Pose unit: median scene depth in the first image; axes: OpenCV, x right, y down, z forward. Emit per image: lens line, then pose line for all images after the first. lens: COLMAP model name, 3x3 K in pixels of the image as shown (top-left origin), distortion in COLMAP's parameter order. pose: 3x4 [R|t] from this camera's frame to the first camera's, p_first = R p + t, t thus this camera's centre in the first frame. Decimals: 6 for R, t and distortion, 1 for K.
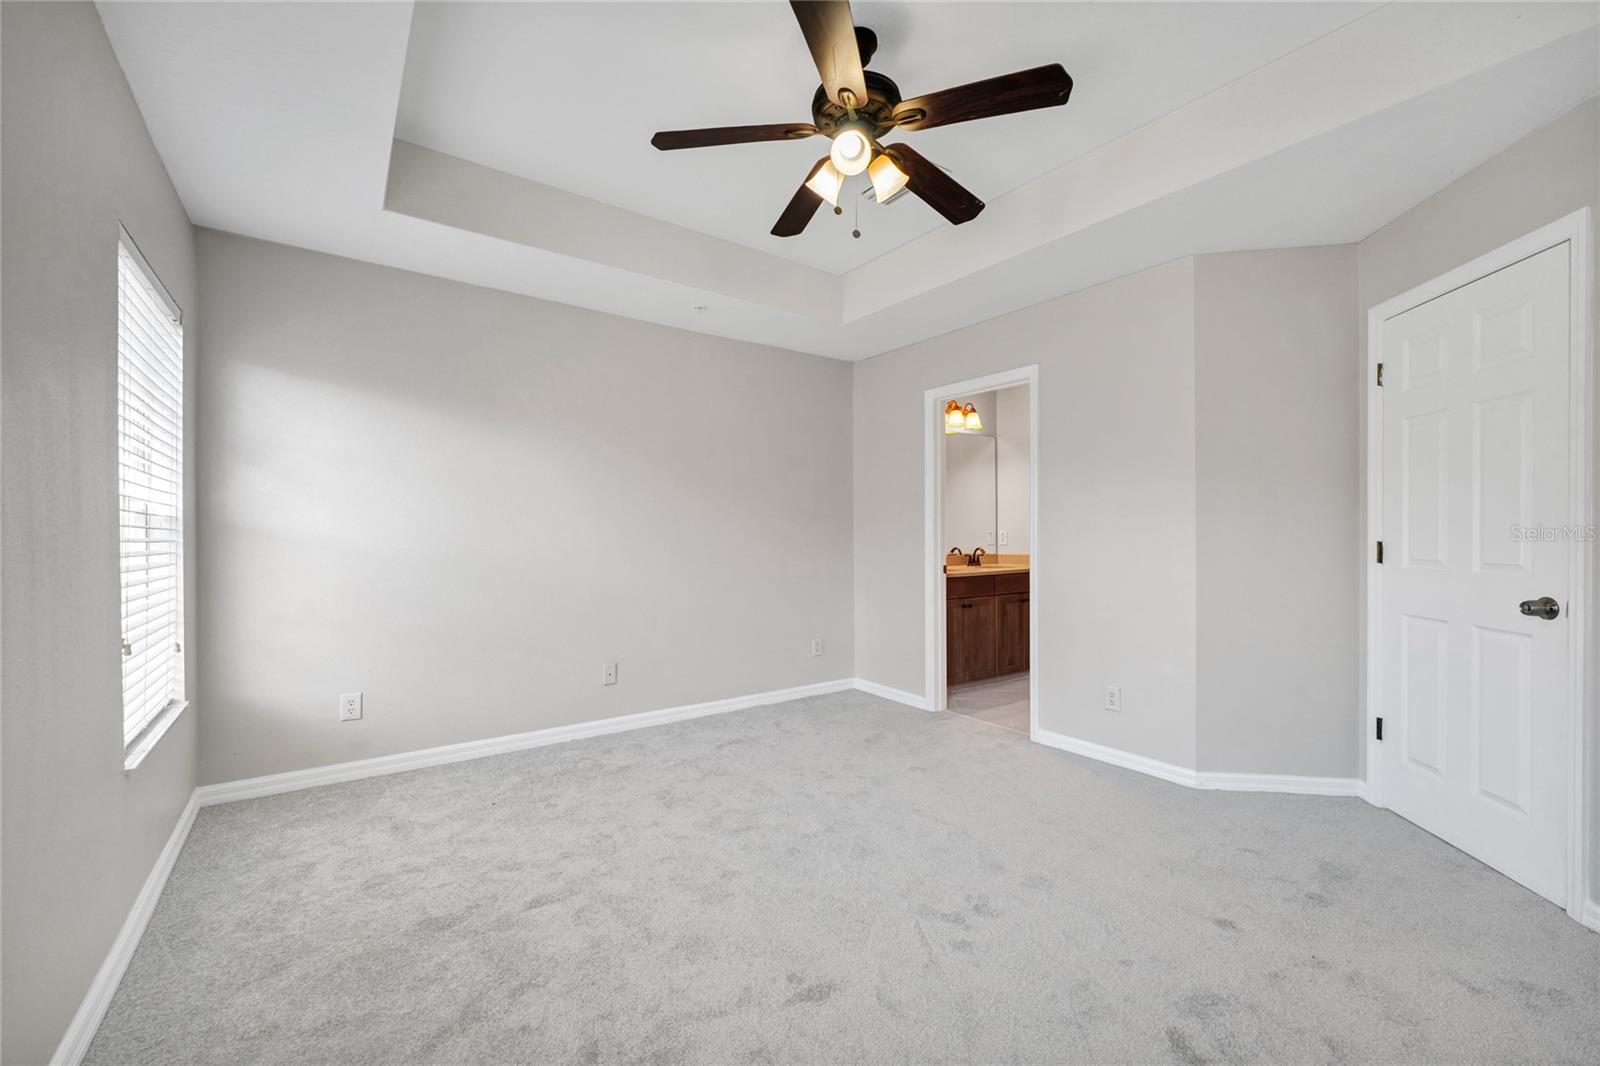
lens RADIAL K [[643.1, 0, 810.4], [0, 643.1, 537.3], [0, 0, 1]] dist [-0.011332, 0.001887]
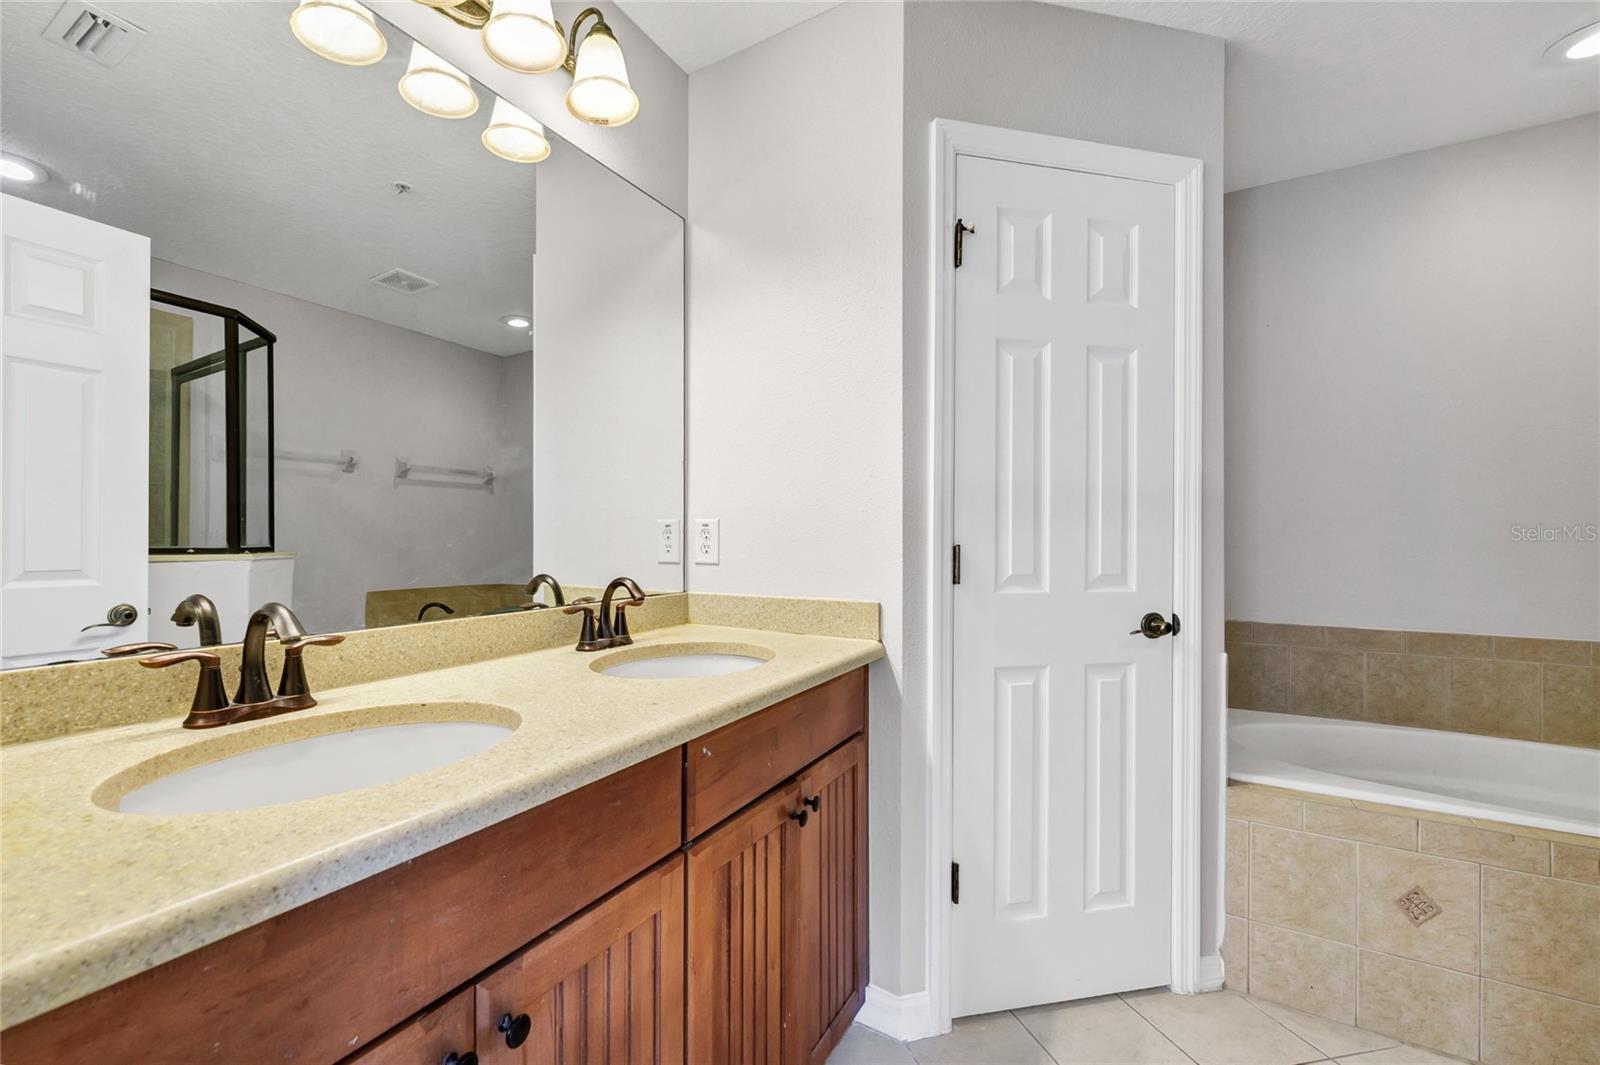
lens RADIAL K [[642.6, 0, 801.3], [0, 642.6, 536.0], [0, 0, 1]] dist [-0.003720, -0.000669]
pose [[0.900780, 0.007308, 0.434215, 0.206278], [-0.007331, 0.999972, -0.001623, -0.001428], [-0.434214, -0.001722, 0.900808, 0.698634]]
